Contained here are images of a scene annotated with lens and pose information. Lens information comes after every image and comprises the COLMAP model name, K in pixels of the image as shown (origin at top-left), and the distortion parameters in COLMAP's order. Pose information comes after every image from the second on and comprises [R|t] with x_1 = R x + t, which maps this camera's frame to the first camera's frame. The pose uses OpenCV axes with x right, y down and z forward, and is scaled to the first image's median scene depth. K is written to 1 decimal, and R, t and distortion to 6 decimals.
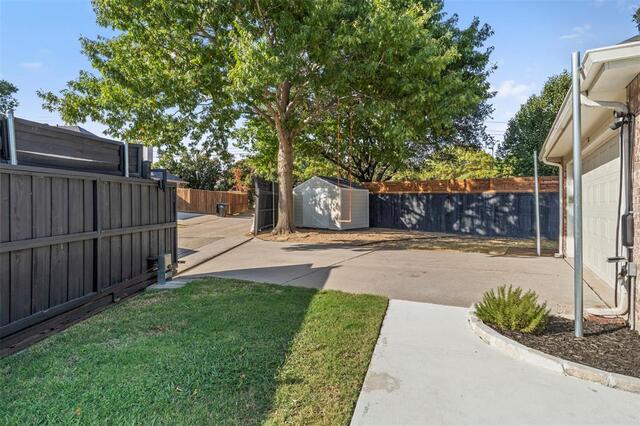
lens RADIAL K [[318.0, 0, 317.8], [0, 318.0, 198.2], [0, 0, 1]] dist [-0.001338, -0.000285]
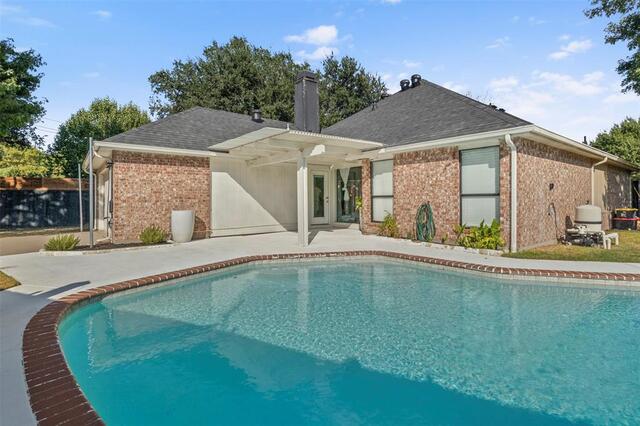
lens RADIAL K [[318.0, 0, 317.8], [0, 318.0, 198.2], [0, 0, 1]] dist [-0.001338, -0.000285]
pose [[0.338114, -0.002191, 0.941103, -0.215603], [-0.003491, 0.999987, 0.003583, 0.004966], [-0.941099, -0.004497, 0.338102, -0.351324]]
